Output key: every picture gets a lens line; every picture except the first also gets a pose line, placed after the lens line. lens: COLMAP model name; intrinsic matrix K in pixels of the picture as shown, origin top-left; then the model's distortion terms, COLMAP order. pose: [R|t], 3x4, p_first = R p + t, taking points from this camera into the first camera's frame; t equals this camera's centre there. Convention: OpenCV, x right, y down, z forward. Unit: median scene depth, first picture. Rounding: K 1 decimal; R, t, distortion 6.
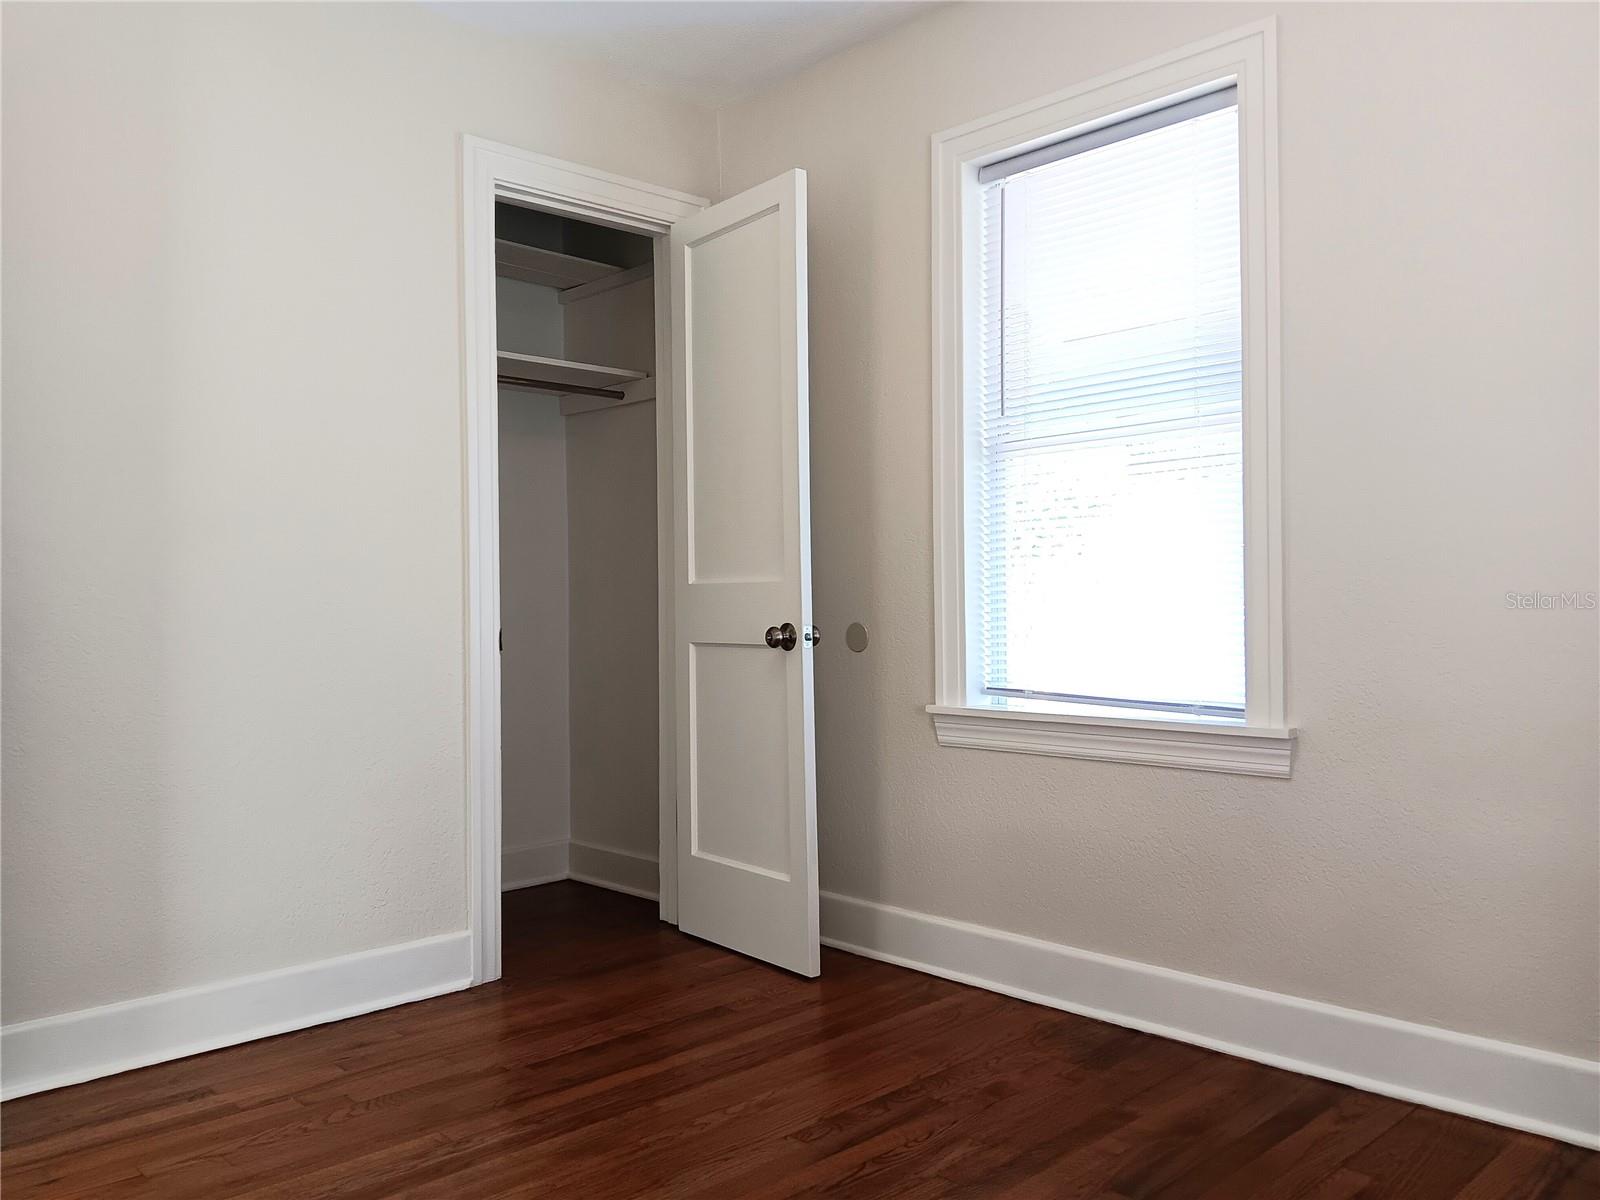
lens RADIAL K [[1285.1, 0, 792.9], [0, 1285.1, 605.1], [0, 0, 1]] dist [0.049203, -0.113622]
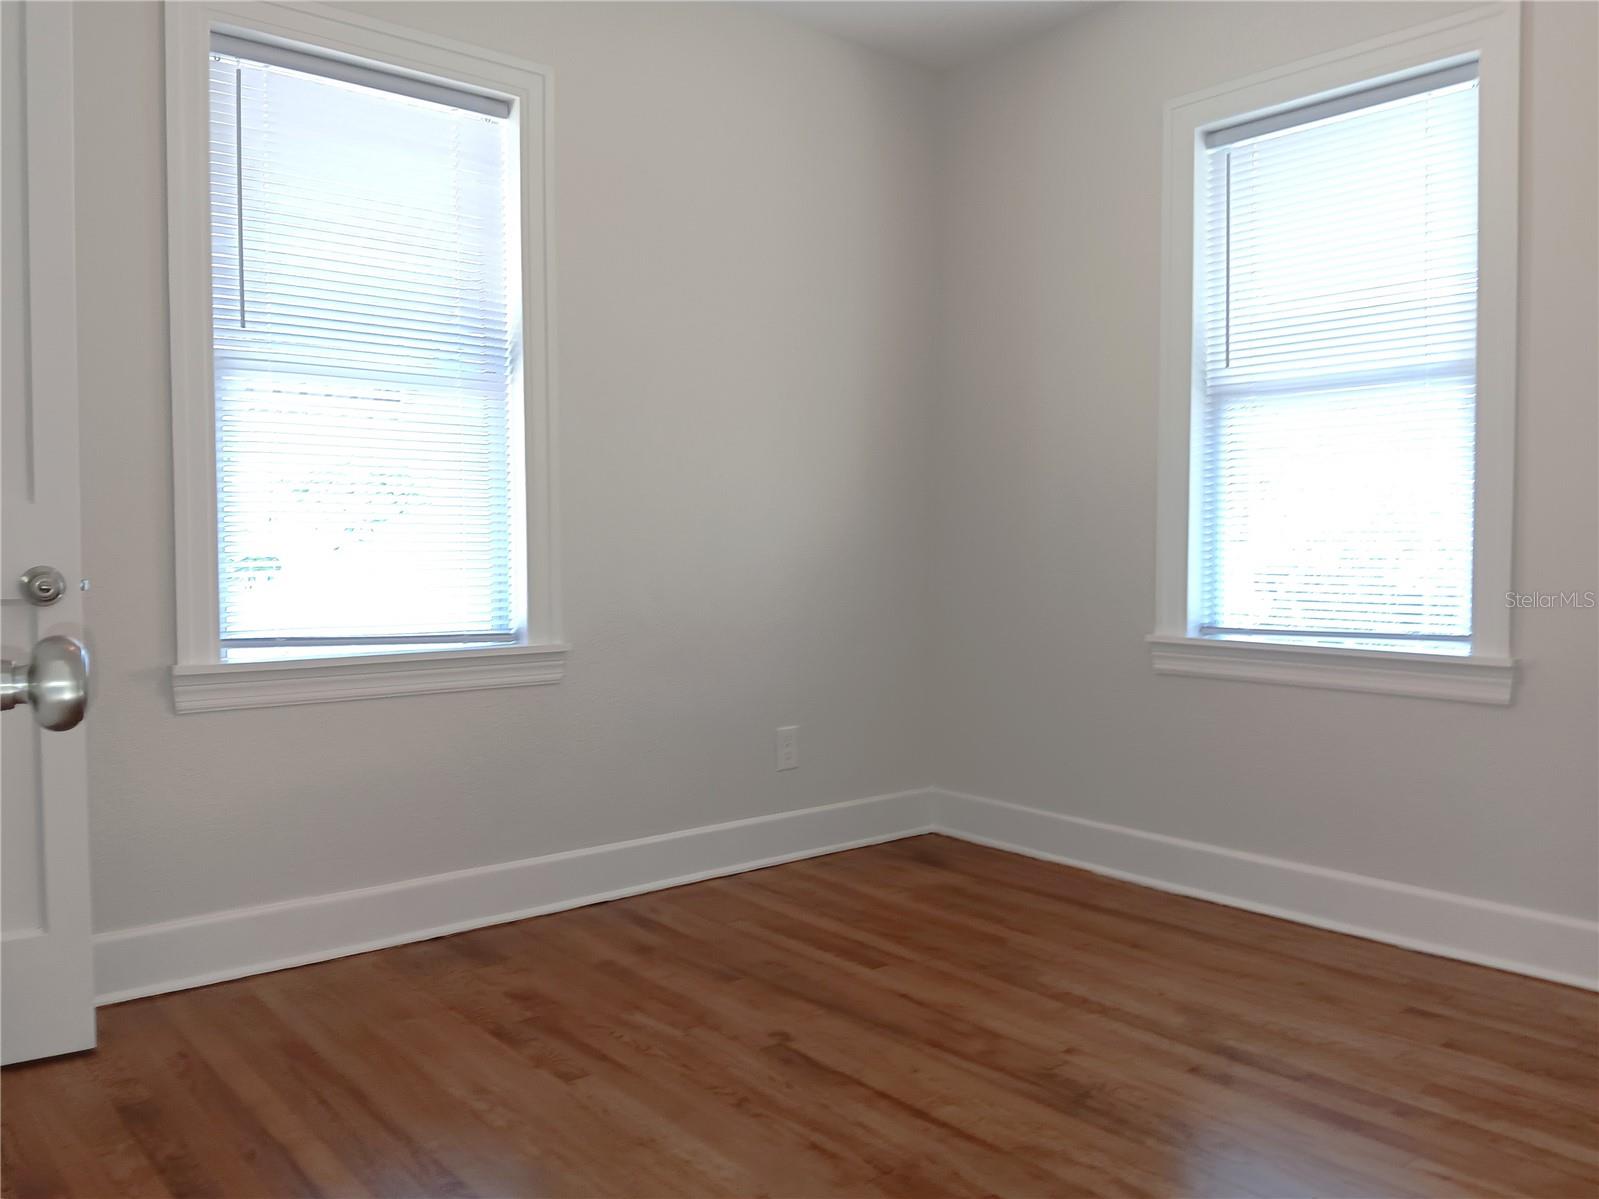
lens RADIAL K [[1332.8, 0, 799.5], [0, 1332.8, 599.5], [0, 0, 1]] dist [0.096389, -0.185692]
pose [[0.056881, -0.037716, 0.997668, -0.928382], [0.008518, 0.999268, 0.037291, 0.010800], [-0.998345, 0.006377, 0.057161, 0.716661]]
